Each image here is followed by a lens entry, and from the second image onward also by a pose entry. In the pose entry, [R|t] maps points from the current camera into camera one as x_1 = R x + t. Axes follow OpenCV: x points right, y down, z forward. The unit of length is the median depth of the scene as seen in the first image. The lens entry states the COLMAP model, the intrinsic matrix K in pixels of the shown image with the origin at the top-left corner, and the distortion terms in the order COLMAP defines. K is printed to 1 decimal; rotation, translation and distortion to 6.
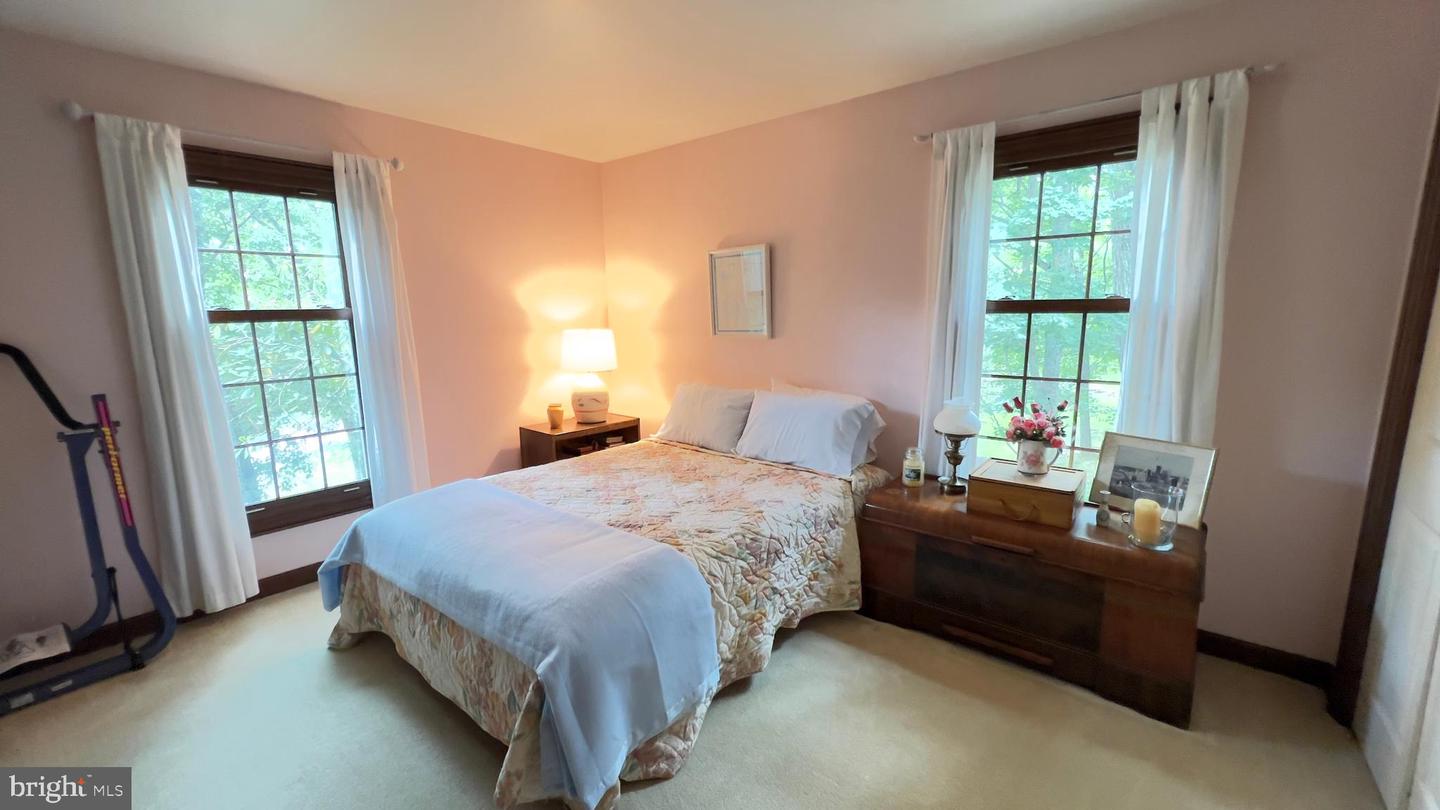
lens RADIAL K [[574.6, 0, 725.0], [0, 574.6, 401.5], [0, 0, 1]] dist [0.001157, -0.000677]
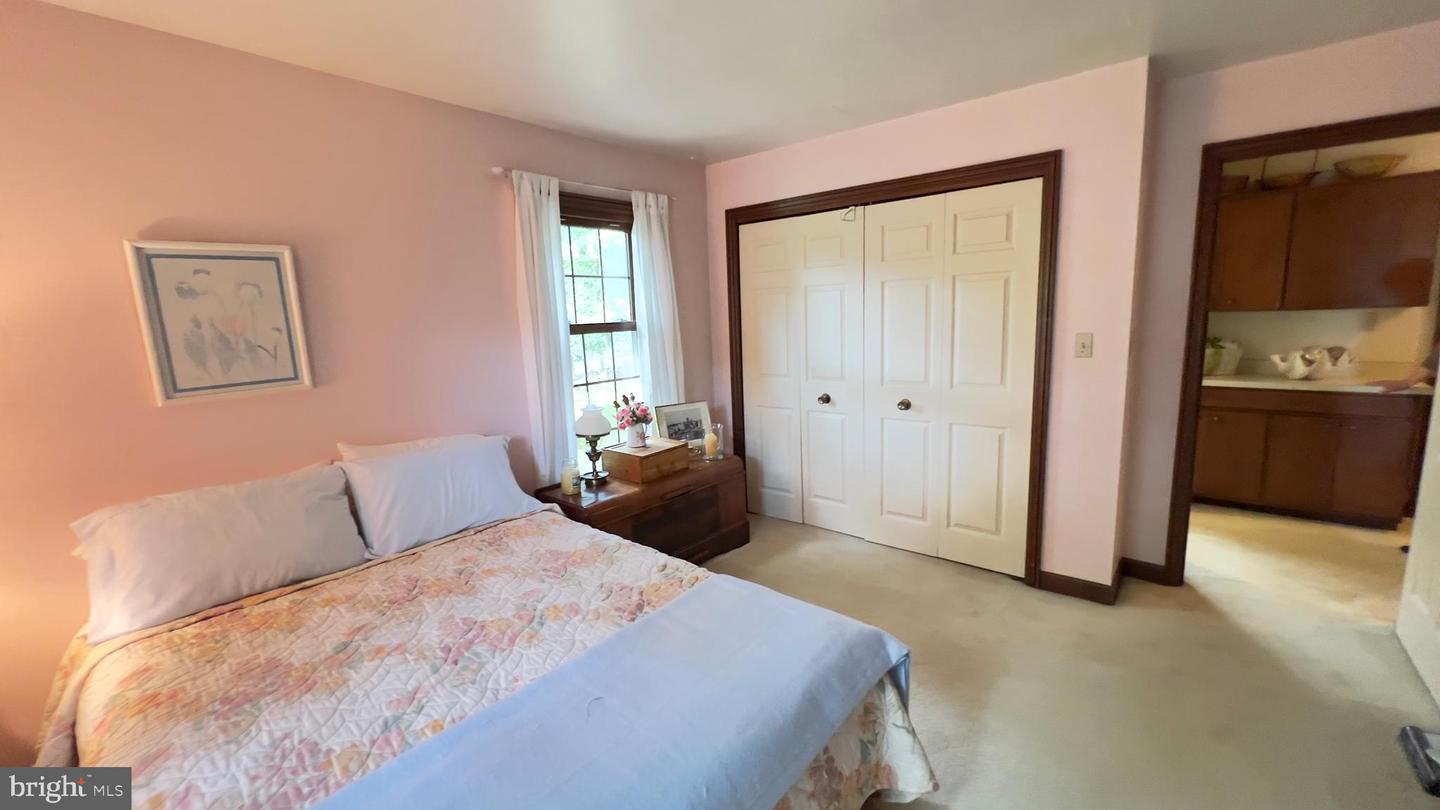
lens RADIAL K [[577.2, 0, 723.4], [0, 577.2, 400.3], [0, 0, 1]] dist [-0.004080, 0.000673]
pose [[0.014498, -0.138727, 0.990225, -0.784200], [0.199208, 0.970876, 0.133099, -0.122286], [-0.979850, 0.195331, 0.041711, 0.687621]]
